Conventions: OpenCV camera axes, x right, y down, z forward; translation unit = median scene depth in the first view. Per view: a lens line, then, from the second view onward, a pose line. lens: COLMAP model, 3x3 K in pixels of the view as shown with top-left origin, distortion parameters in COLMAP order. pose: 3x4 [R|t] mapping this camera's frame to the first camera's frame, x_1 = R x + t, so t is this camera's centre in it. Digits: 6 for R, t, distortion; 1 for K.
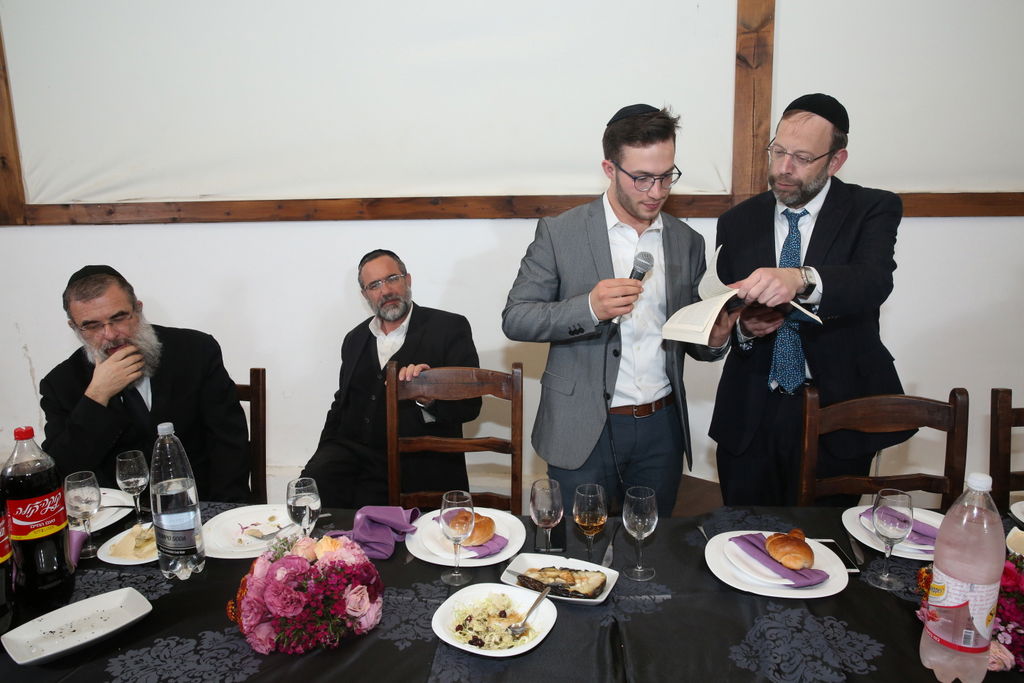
lens RADIAL K [[694.7, 0, 512.0], [0, 694.7, 341.5], [0, 0, 1]] dist [-0.111762, 0.086205]
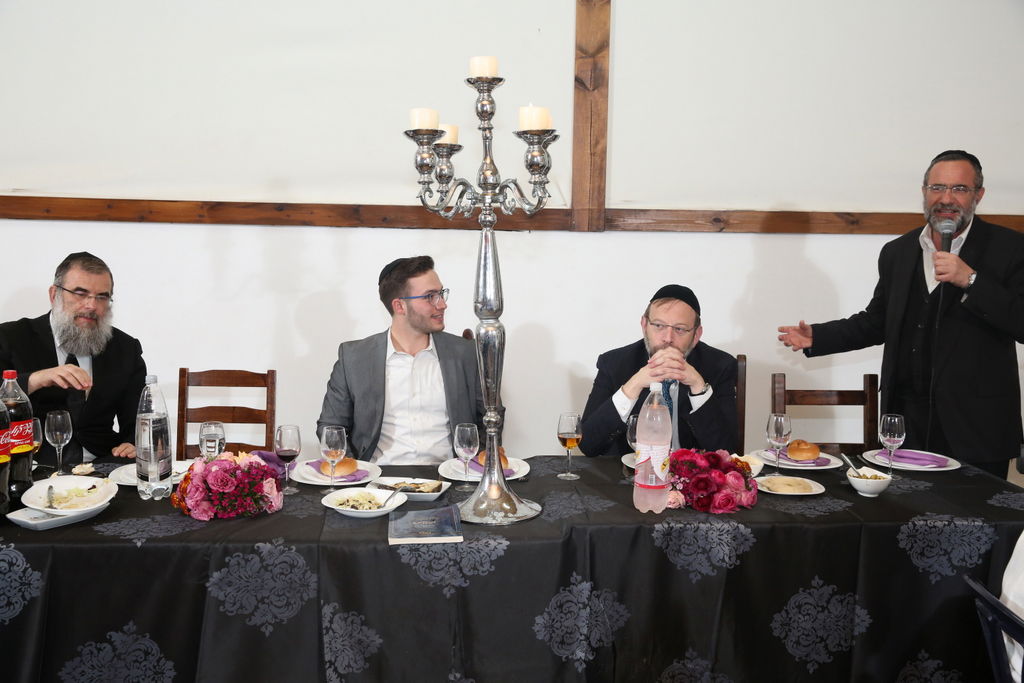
lens RADIAL K [[1120.8, 0, 521.7], [0, 1120.8, 344.0], [0, 0, 1]] dist [0.013744, 0.039105]
pose [[0.984083, 0.008384, 0.177511, -0.058705], [0.004007, 0.997585, -0.069335, 0.114262], [-0.177664, 0.068943, 0.981673, -0.680787]]
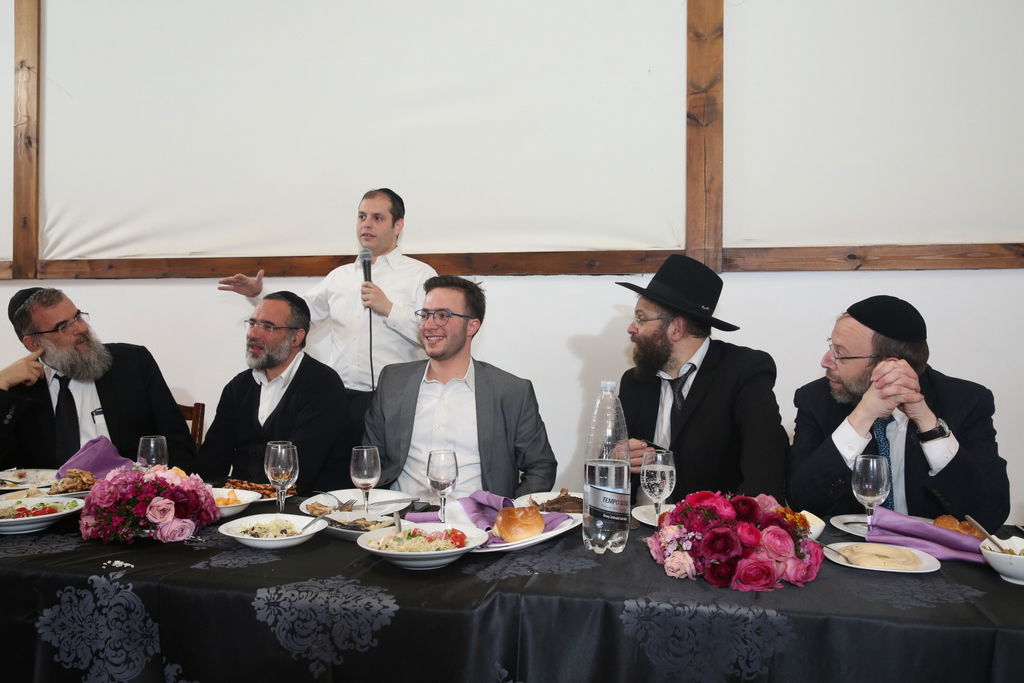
lens RADIAL K [[830.3, 0, 512.0], [0, 830.3, 341.5], [0, 0, 1]] dist [-0.102654, 0.160501]
pose [[0.988480, 0.020850, -0.149911, 0.264383], [-0.049232, 0.980896, -0.188200, 0.155698], [0.143123, 0.193412, 0.970622, -0.167223]]
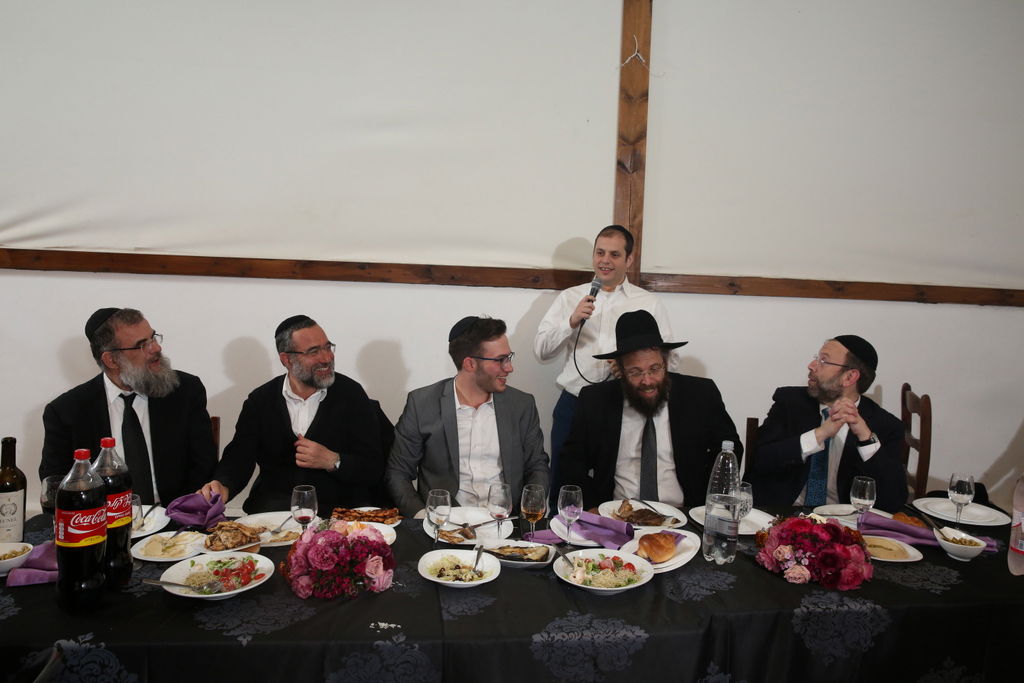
lens RADIAL K [[741.6, 0, 512.0], [0, 741.6, 341.5], [0, 0, 1]] dist [-0.103258, 0.081848]
pose [[0.975999, 0.028403, 0.215916, -0.140416], [-0.008542, 0.995688, -0.092367, 0.033395], [-0.217608, 0.088305, 0.972033, -0.244259]]
